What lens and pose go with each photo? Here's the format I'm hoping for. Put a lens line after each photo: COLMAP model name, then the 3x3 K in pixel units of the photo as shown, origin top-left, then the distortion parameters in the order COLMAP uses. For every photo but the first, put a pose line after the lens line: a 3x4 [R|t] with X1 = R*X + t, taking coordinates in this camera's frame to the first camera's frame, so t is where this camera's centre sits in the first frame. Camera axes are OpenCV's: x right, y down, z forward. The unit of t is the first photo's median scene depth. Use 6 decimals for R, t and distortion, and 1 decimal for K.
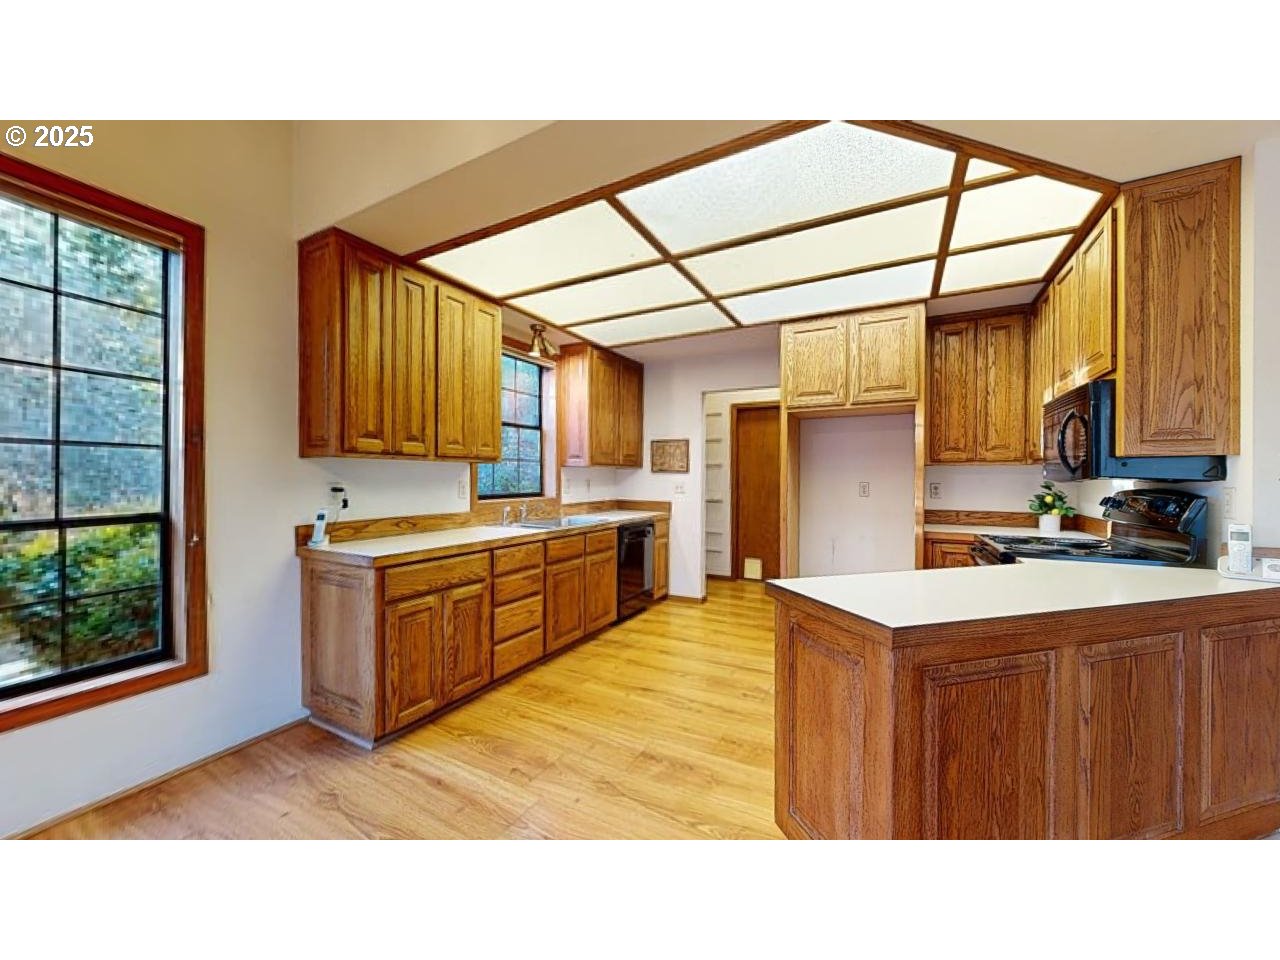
lens RADIAL K [[473.8, 0, 640.0], [0, 473.8, 480.0], [0, 0, 1]] dist [-0.000406, -0.000049]
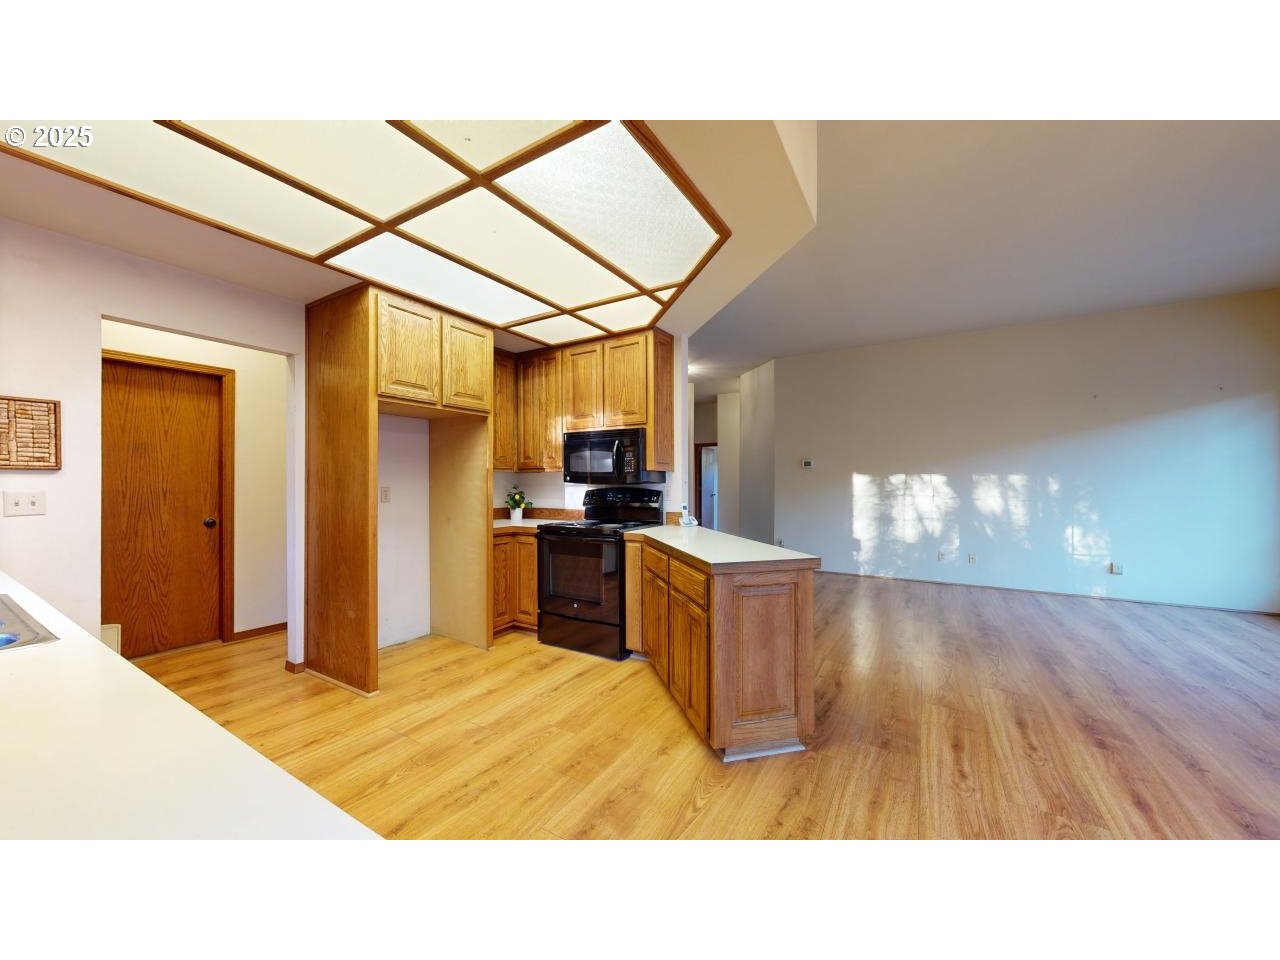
lens RADIAL K [[473.8, 0, 640.0], [0, 473.8, 480.0], [0, 0, 1]] dist [-0.000406, -0.000049]
pose [[0.048017, 0.002994, 0.998842, -0.569811], [0.004666, 0.999984, -0.003222, -0.004177], [-0.998836, 0.004816, 0.048002, 0.639326]]
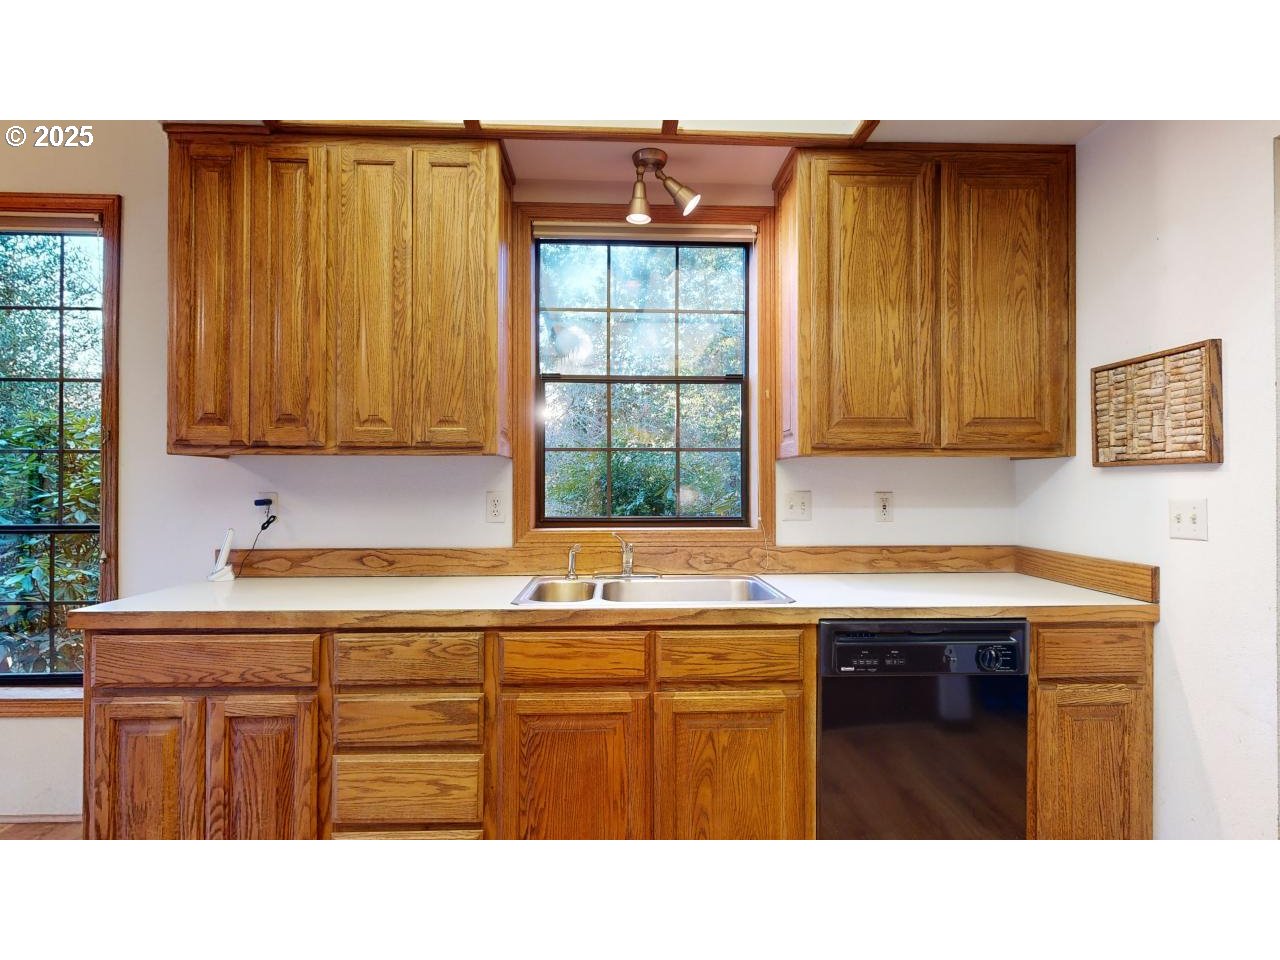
lens RADIAL K [[617.2, 0, 640.0], [0, 617.2, 480.0], [0, 0, 1]] dist [0.000889, -0.000227]
pose [[0.512584, -0.008901, -0.858591, 0.380034], [-0.003843, 0.999912, -0.012661, -0.002661], [0.858628, 0.009790, 0.512505, 0.891643]]
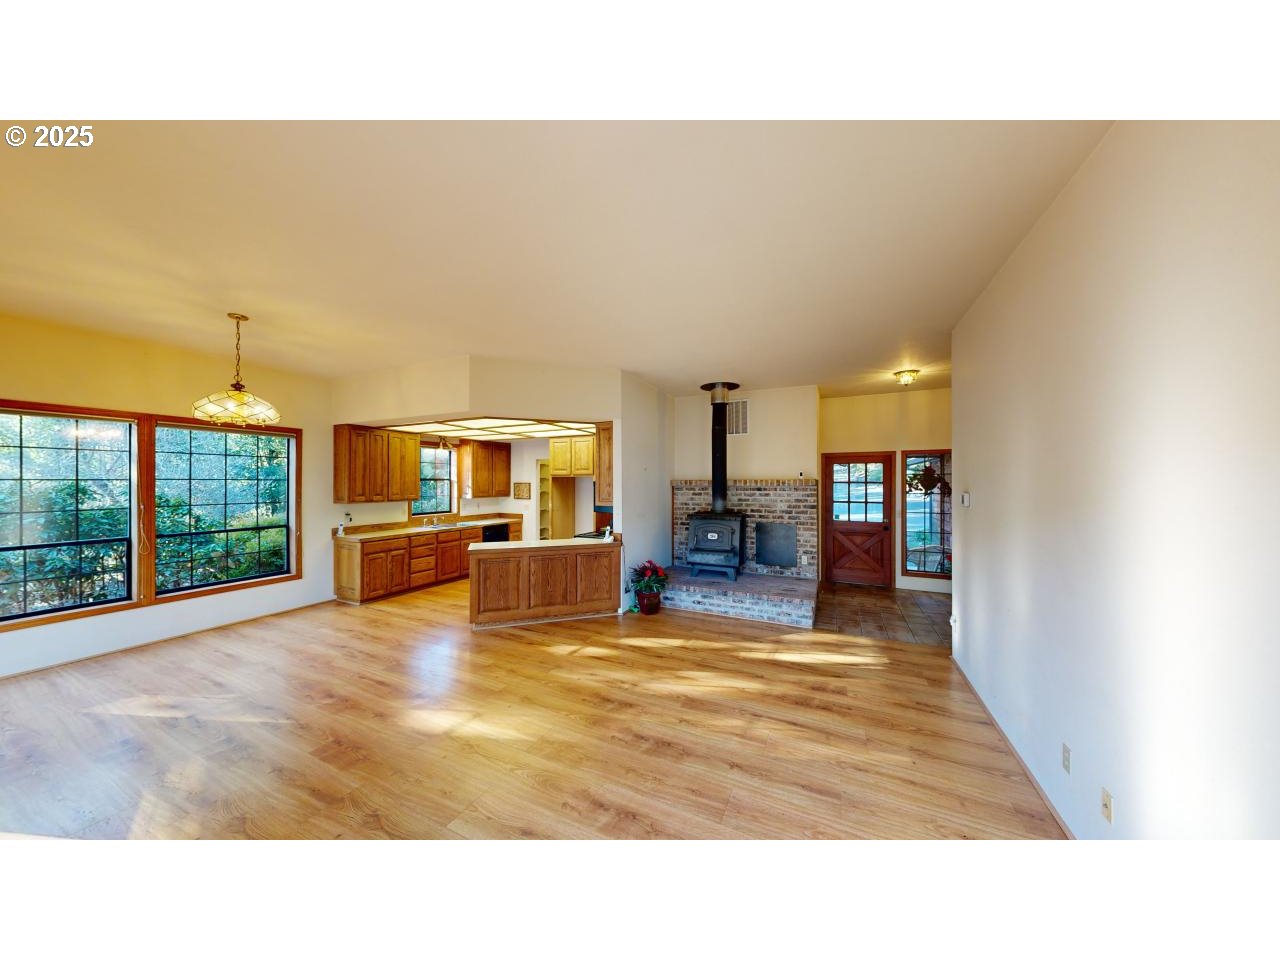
lens RADIAL K [[411.8, 0, 640.0], [0, 411.8, 480.0], [0, 0, 1]] dist [-0.000772, -0.000012]
pose [[0.998813, 0.000671, 0.048700, 0.782380], [-0.000283, 0.999968, -0.007971, -0.136924], [-0.048704, 0.007948, 0.998782, -1.225167]]
